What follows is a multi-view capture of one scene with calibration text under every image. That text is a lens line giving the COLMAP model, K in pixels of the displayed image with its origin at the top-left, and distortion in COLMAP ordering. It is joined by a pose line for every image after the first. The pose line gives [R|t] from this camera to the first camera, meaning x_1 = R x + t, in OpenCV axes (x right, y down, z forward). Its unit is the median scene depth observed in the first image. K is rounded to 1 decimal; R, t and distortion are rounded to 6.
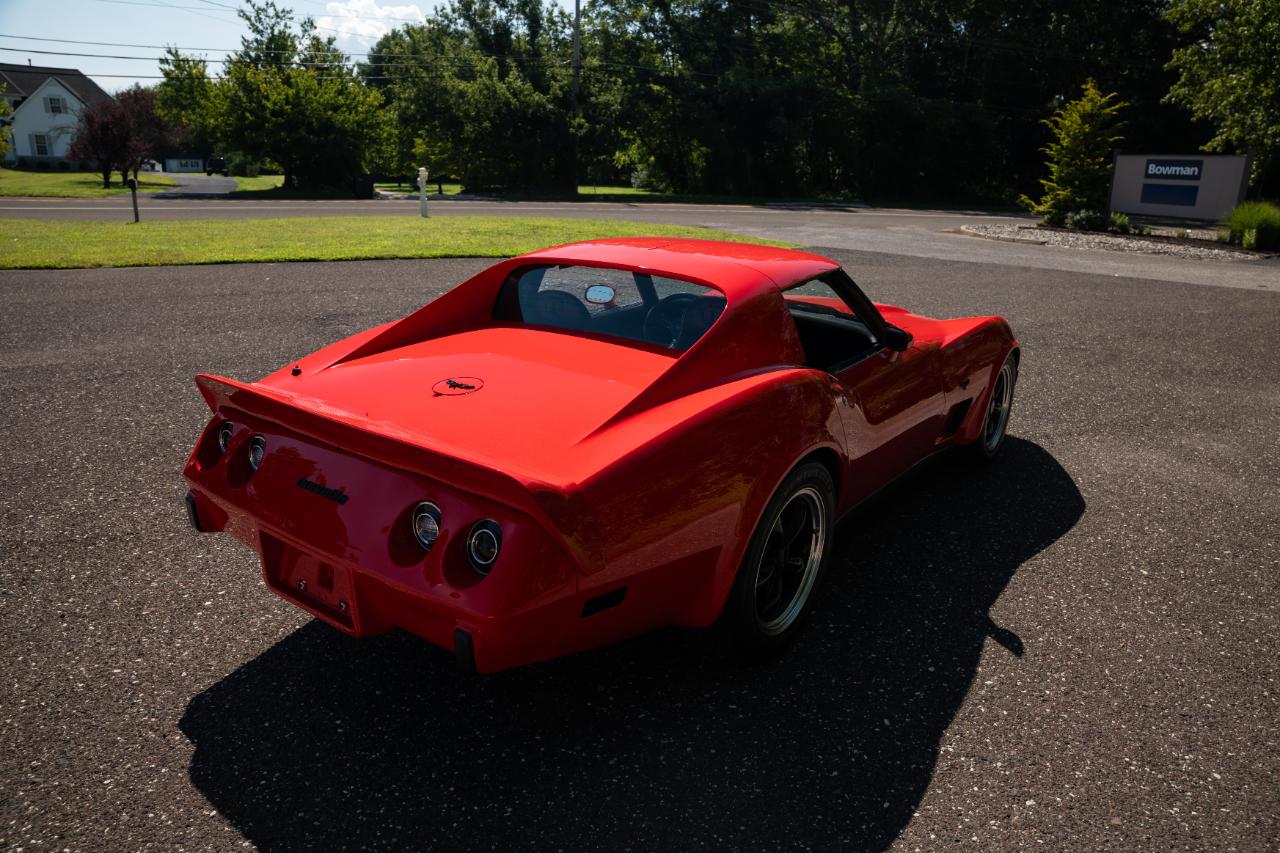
lens RADIAL K [[880.2, 0, 646.8], [0, 880.2, 431.5], [0, 0, 1]] dist [-0.126608, 0.096105]
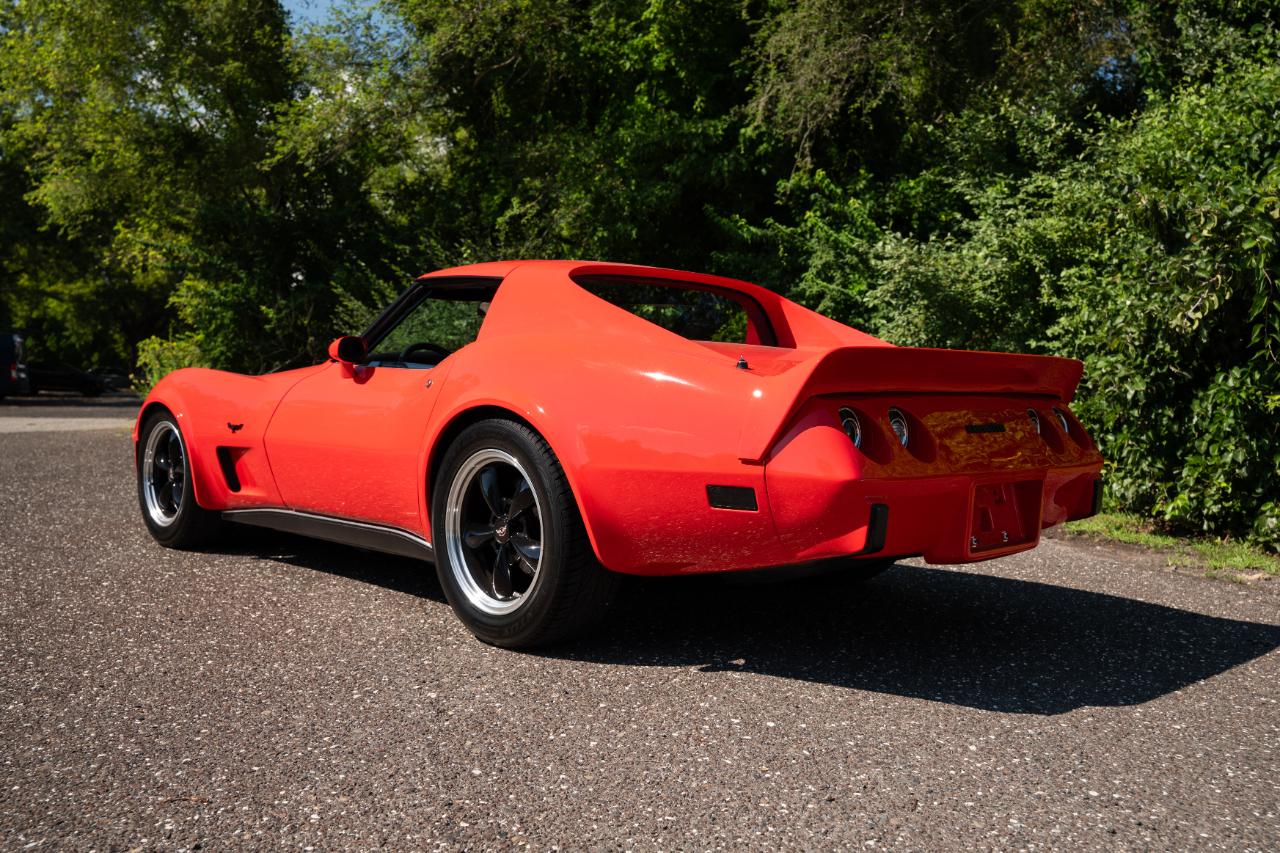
lens RADIAL K [[1103.5, 0, 642.0], [0, 1103.5, 422.4], [0, 0, 1]] dist [-0.039479, 0.115300]
pose [[0.180826, -0.076035, 0.980572, -0.143572], [0.288493, 0.957251, 0.021026, -0.006987], [-0.940252, 0.279086, 0.195032, 0.092759]]
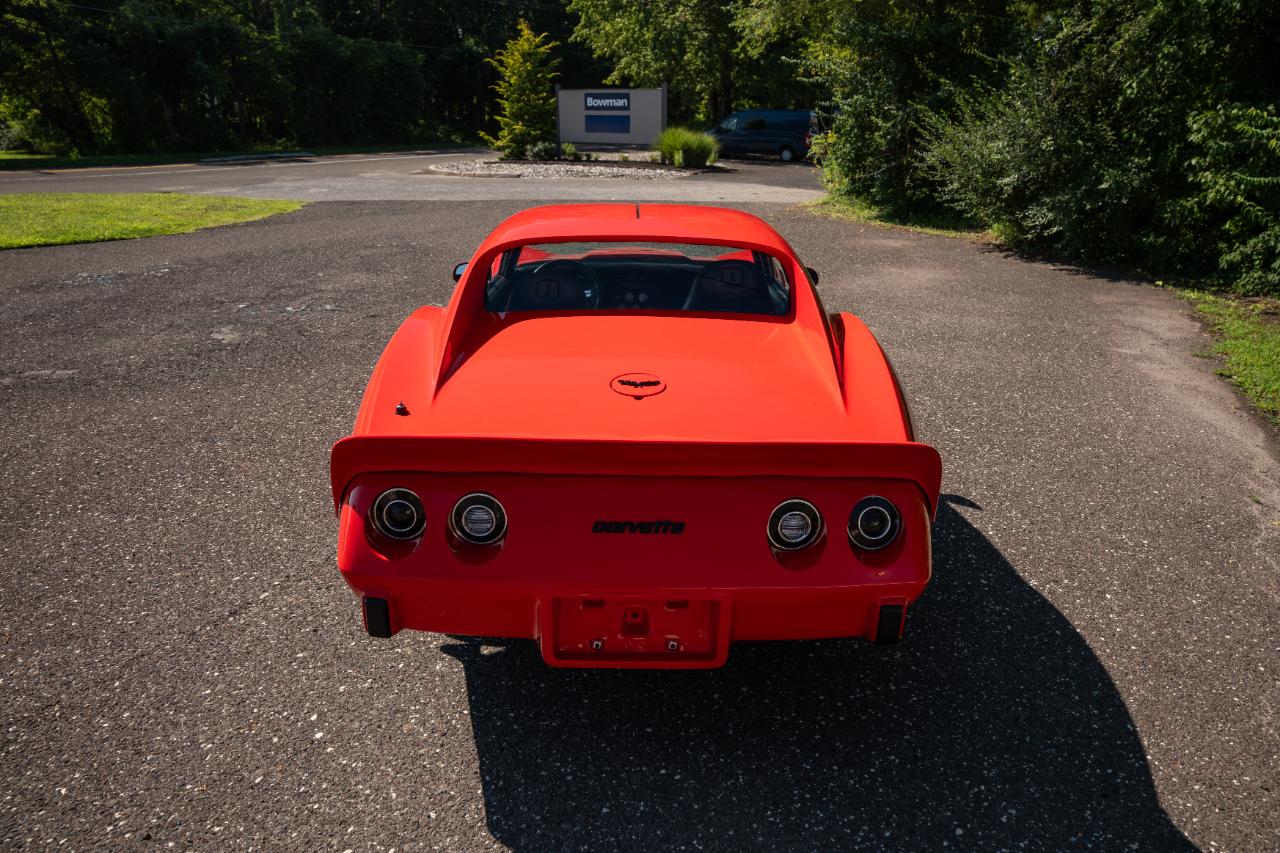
lens RADIAL K [[880.2, 0, 640.5], [0, 880.2, 425.3], [0, 0, 1]] dist [-0.126608, 0.096105]
pose [[0.805293, -0.219782, 0.550635, -0.068993], [0.188258, 0.975477, 0.114030, -0.010912], [-0.562194, 0.011834, 0.826921, 0.021879]]
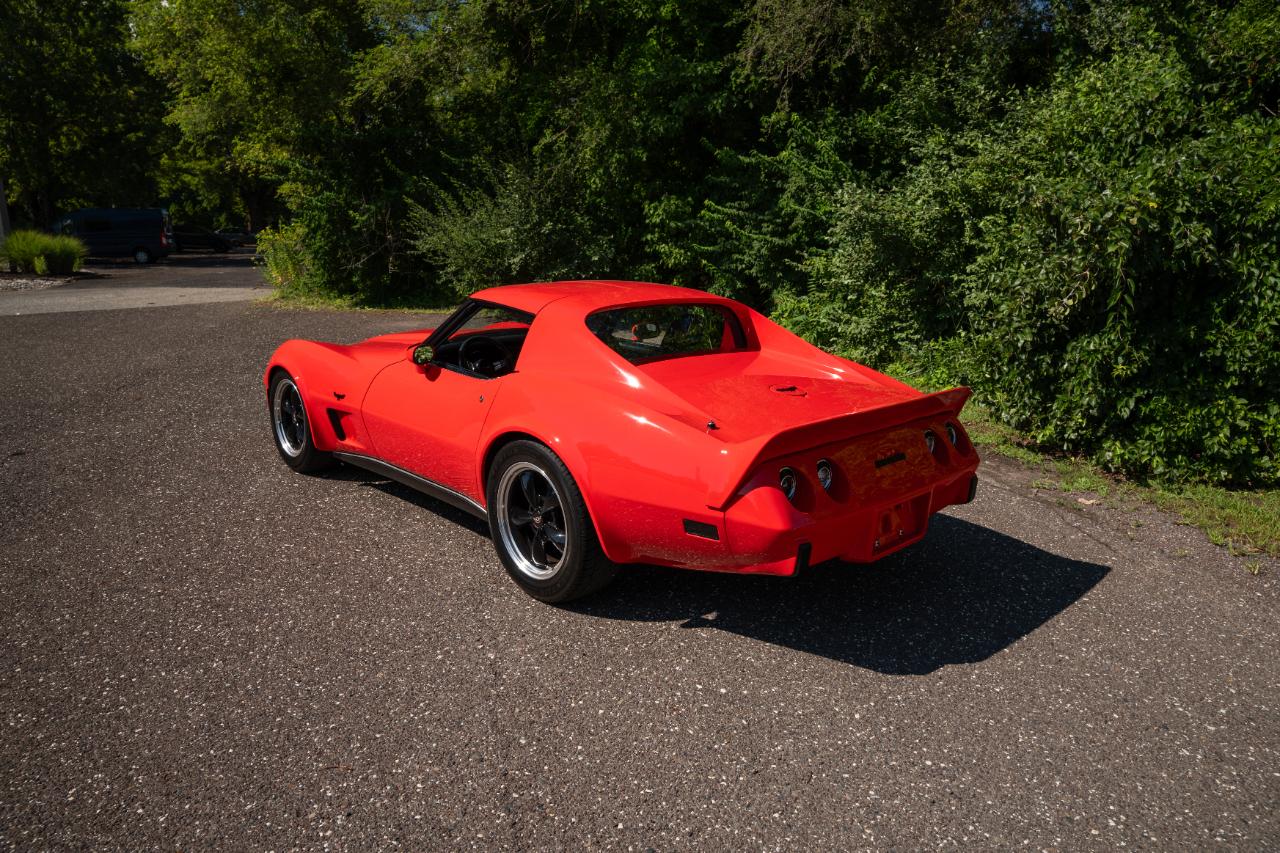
lens RADIAL K [[878.2, 0, 642.5], [0, 878.2, 431.5], [0, 0, 1]] dist [-0.122494, 0.089980]
pose [[0.195081, -0.262726, 0.944944, -0.147010], [0.286653, 0.936659, 0.201244, -0.031075], [-0.937962, 0.231612, 0.258035, 0.082410]]
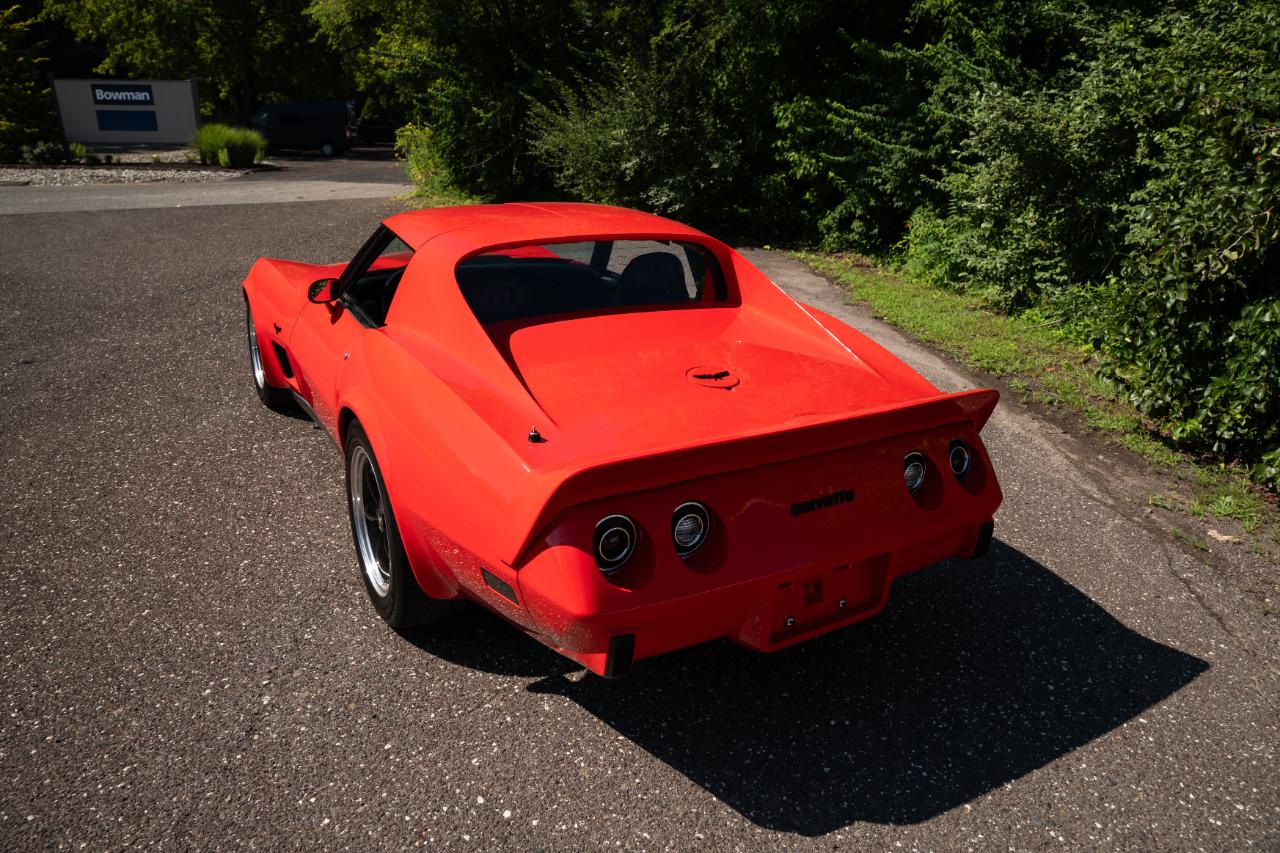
lens RADIAL K [[878.2, 0, 636.7], [0, 878.2, 428.7], [0, 0, 1]] dist [-0.122494, 0.089980]
pose [[0.407326, -0.333644, 0.850157, -0.101720], [0.262726, 0.934339, 0.240804, -0.023662], [-0.874678, 0.125273, 0.468237, 0.059454]]
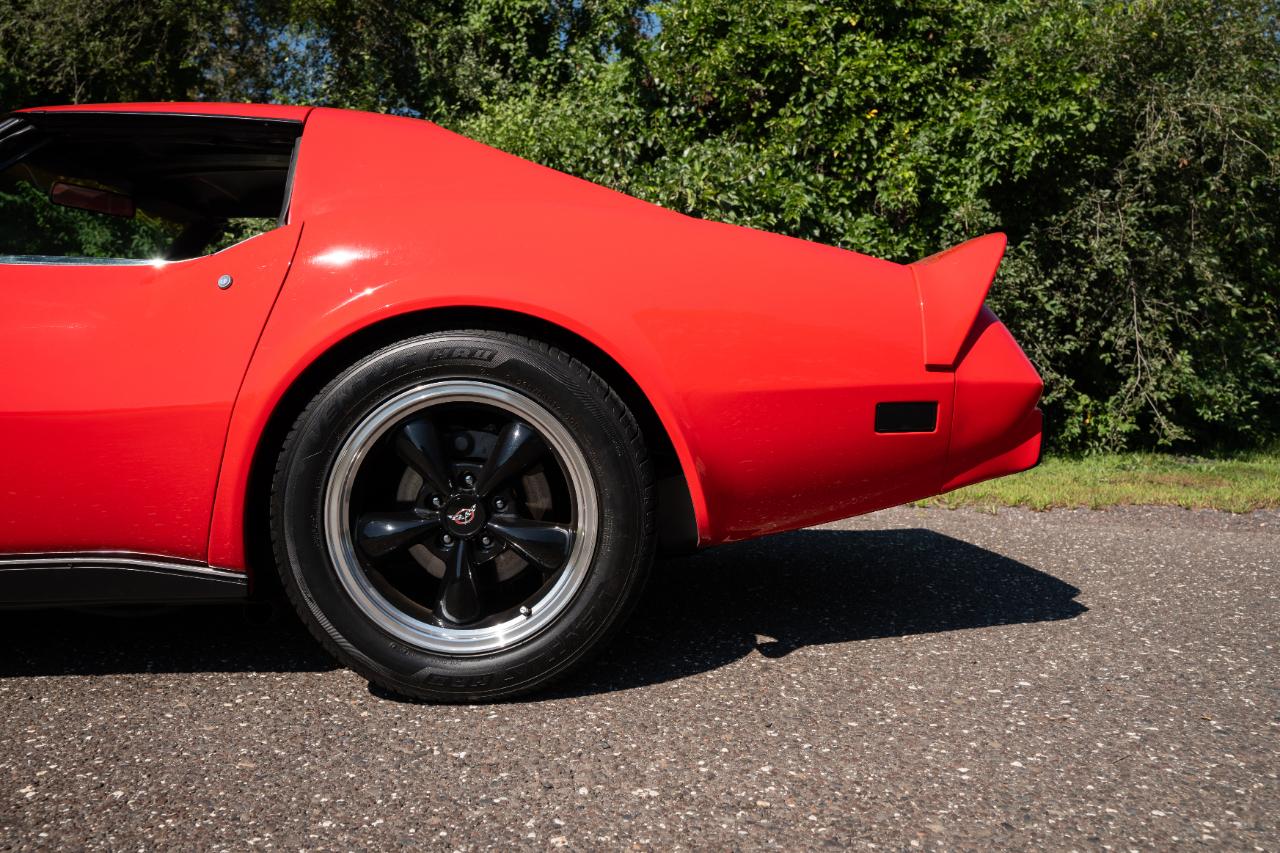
lens RADIAL K [[1002.0, 0, 635.3], [0, 1002.0, 433.2], [0, 0, 1]] dist [-0.076873, 0.092129]
pose [[-0.602206, -0.066220, 0.795590, -0.091139], [0.227821, 0.940861, 0.250756, -0.016752], [-0.765144, 0.332259, -0.551505, 0.158497]]
